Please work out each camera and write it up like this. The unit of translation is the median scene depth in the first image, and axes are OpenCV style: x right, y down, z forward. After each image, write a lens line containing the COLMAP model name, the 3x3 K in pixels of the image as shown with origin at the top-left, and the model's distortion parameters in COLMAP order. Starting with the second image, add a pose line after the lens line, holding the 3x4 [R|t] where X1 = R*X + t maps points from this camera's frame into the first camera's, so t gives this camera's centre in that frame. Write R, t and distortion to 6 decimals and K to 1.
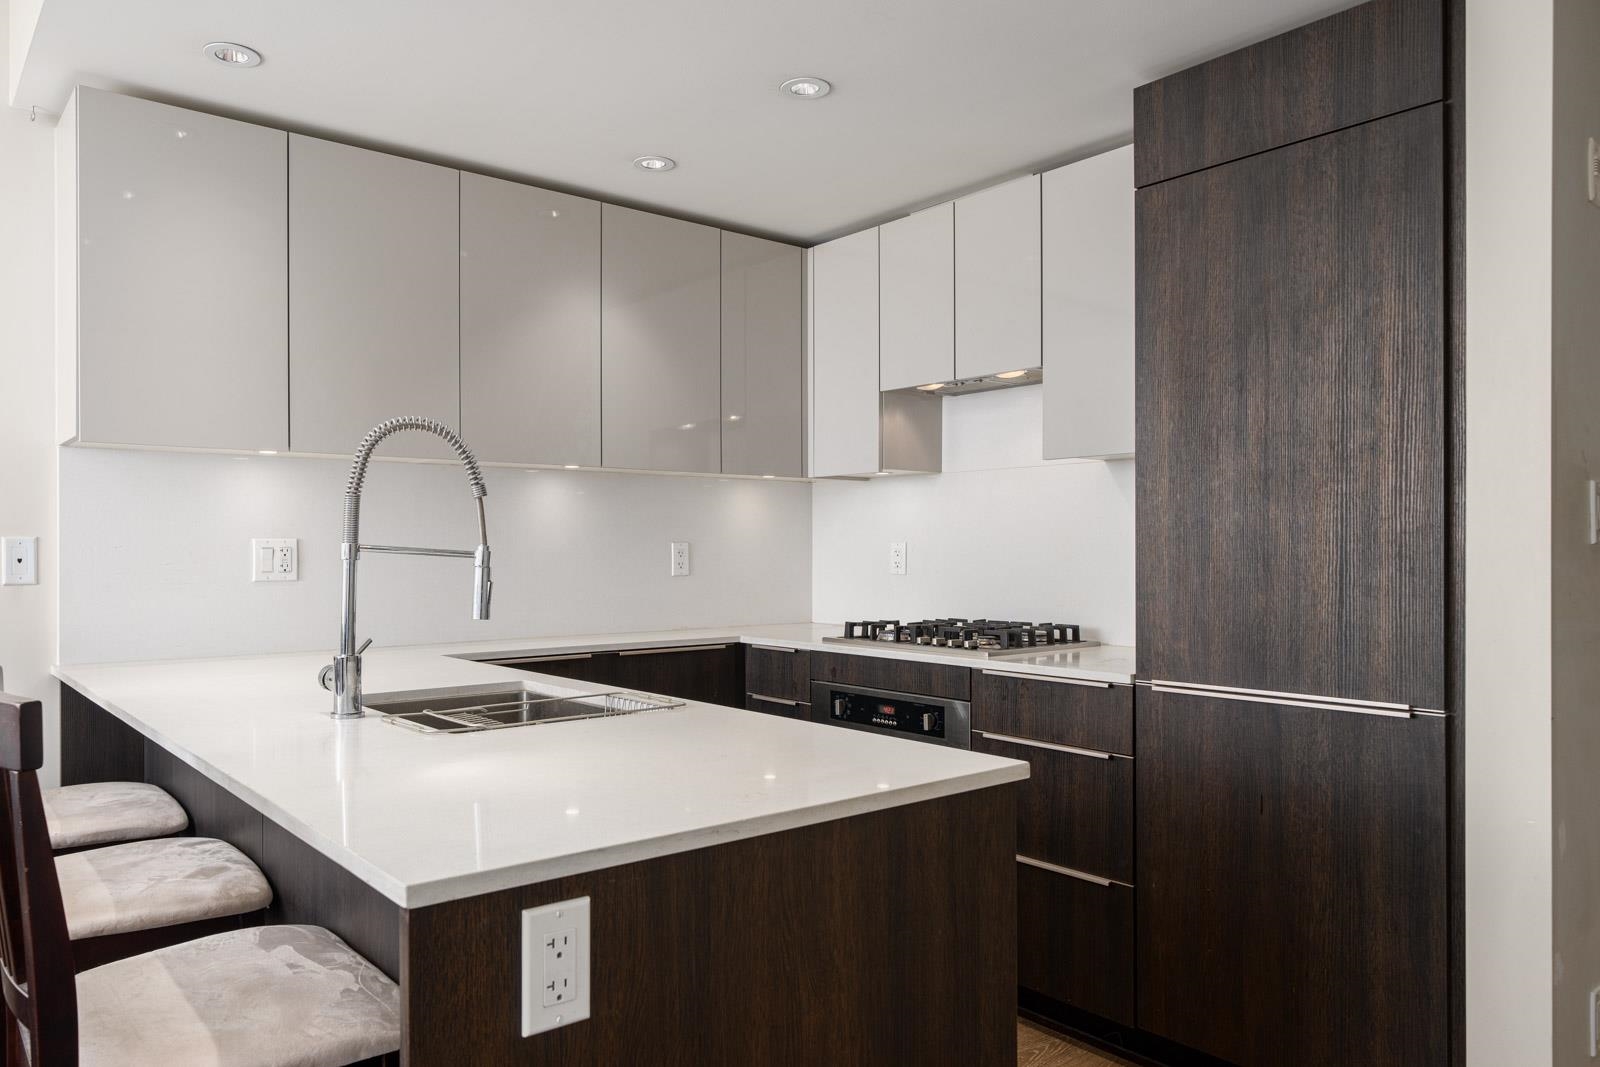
lens RADIAL K [[1125.1, 0, 804.9], [0, 1125.1, 542.3], [0, 0, 1]] dist [0.002963, 0.002354]
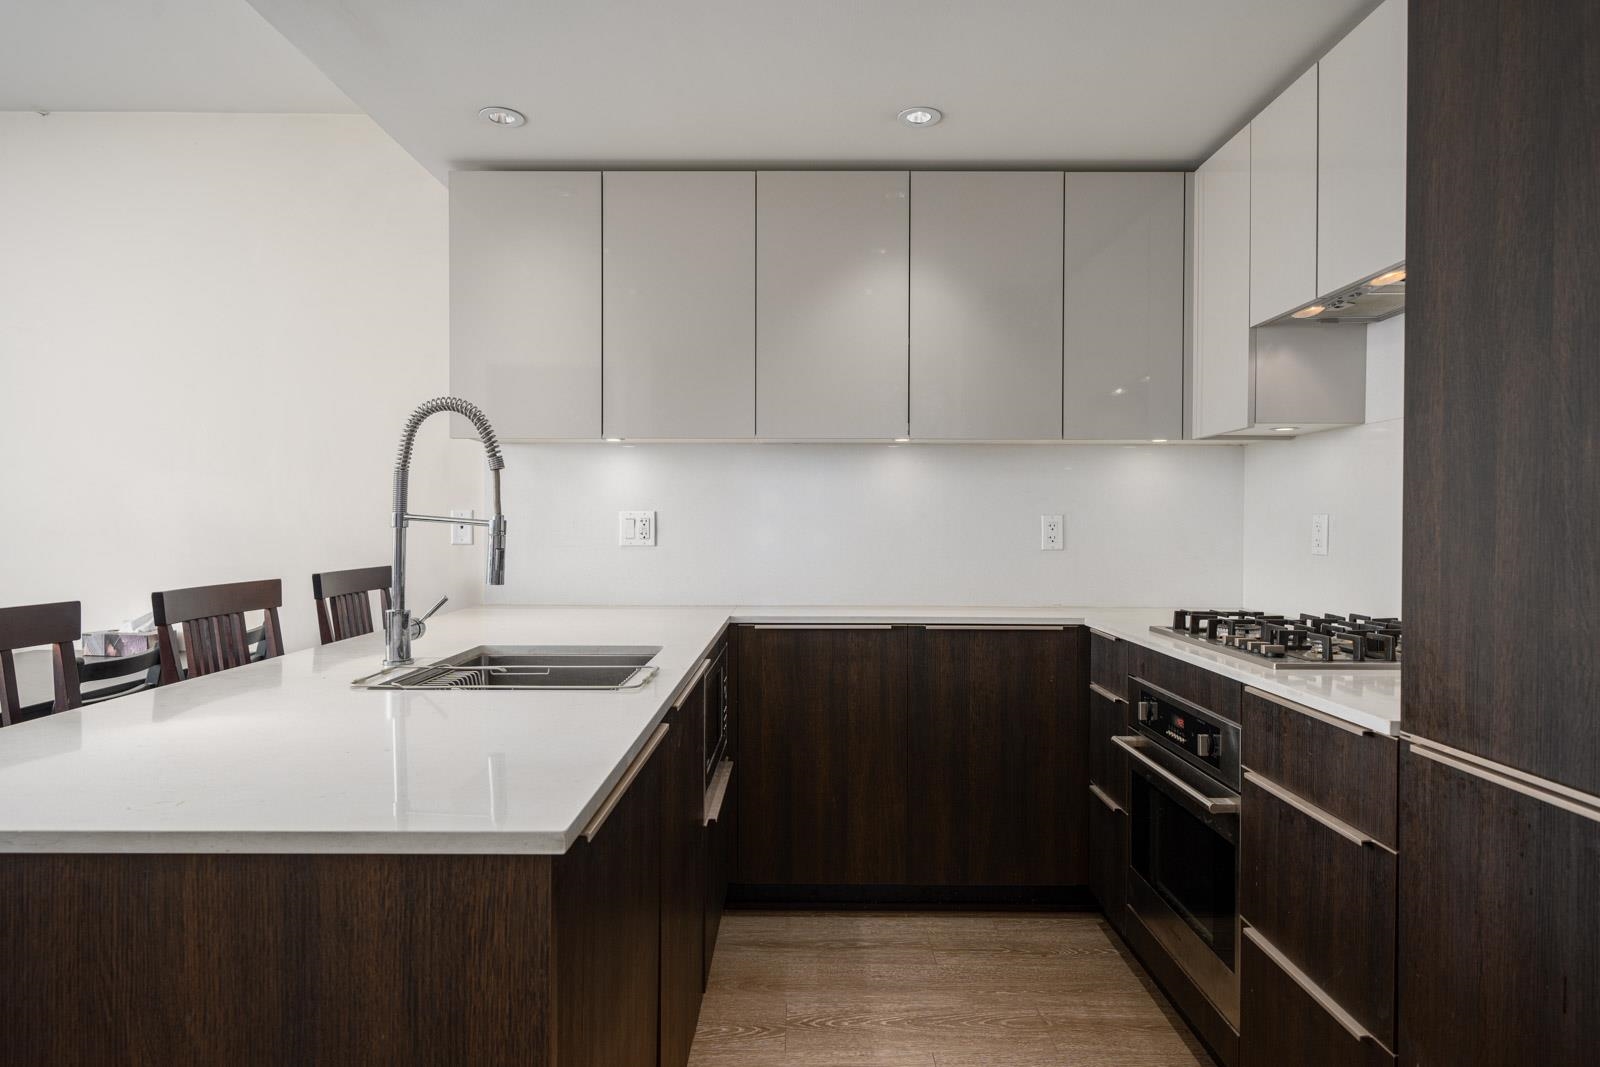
lens RADIAL K [[967.8, 0, 795.6], [0, 967.8, 524.8], [0, 0, 1]] dist [0.001950, 0.002253]
pose [[0.757590, 0.005720, -0.652706, 0.387958], [-0.000902, 0.999970, 0.007716, 0.003720], [0.652731, -0.005257, 0.757572, 0.368552]]
